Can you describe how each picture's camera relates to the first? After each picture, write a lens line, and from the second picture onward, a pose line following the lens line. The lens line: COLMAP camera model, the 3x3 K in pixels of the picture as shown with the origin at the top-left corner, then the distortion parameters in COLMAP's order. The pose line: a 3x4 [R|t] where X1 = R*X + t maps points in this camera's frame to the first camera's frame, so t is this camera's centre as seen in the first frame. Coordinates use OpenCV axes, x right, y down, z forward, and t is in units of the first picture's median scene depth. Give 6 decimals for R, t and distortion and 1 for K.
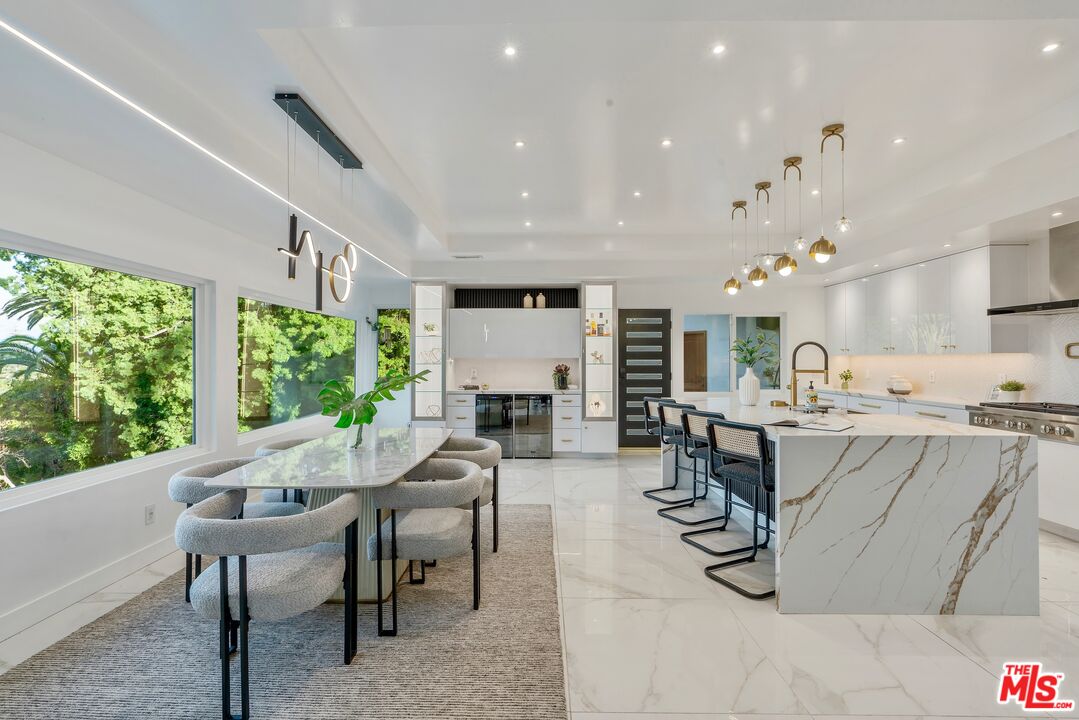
lens RADIAL K [[487.3, 0, 537.0], [0, 487.3, 357.2], [0, 0, 1]] dist [-0.009225, 0.003567]
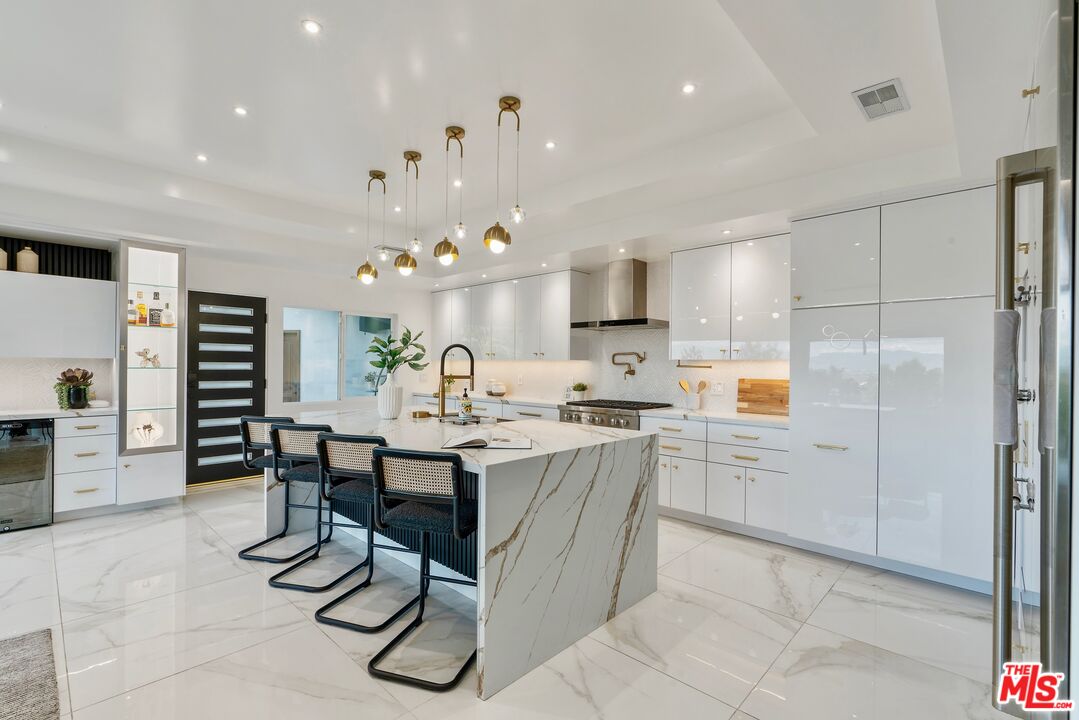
lens RADIAL K [[487.3, 0, 538.6], [0, 487.3, 366.7], [0, 0, 1]] dist [-0.009225, 0.003567]
pose [[0.682139, 0.004873, 0.731206, 0.001952], [-0.013200, 0.999897, 0.005650, 0.001565], [-0.731103, -0.013506, 0.682133, 0.182122]]
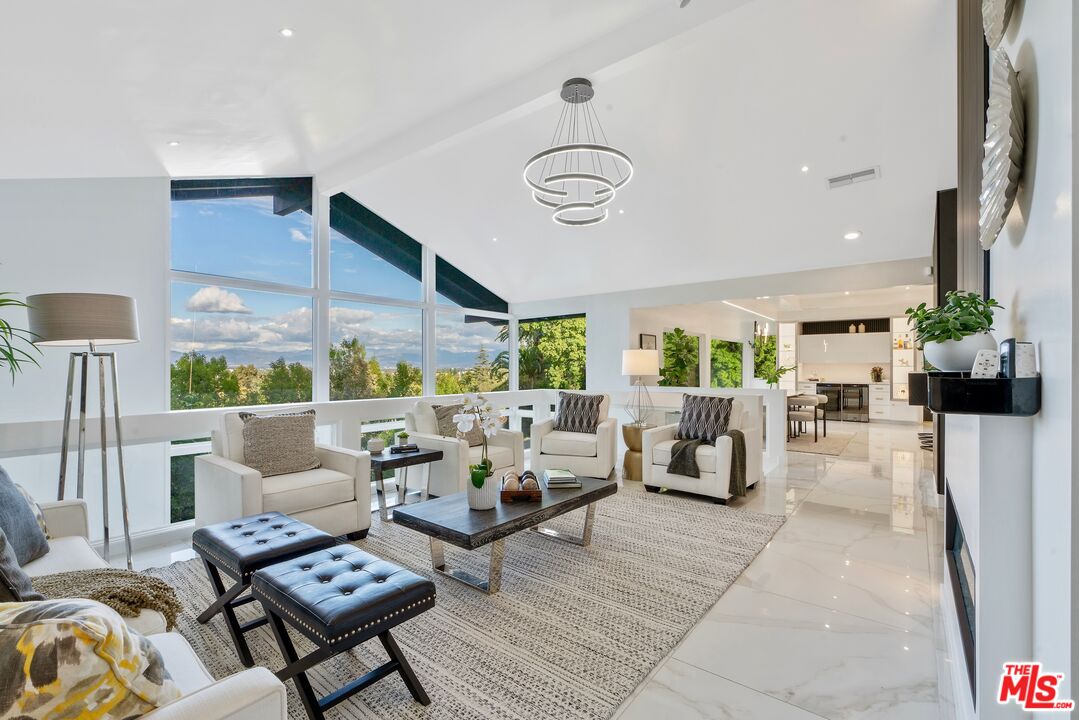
lens RADIAL K [[487.3, 0, 530.2], [0, 487.3, 362.4], [0, 0, 1]] dist [-0.009225, 0.003567]
pose [[0.789457, -0.004181, -0.613792, 0.161100], [0.001656, 0.999988, -0.004682, 0.007562], [0.613804, 0.002680, 0.789454, -1.215826]]
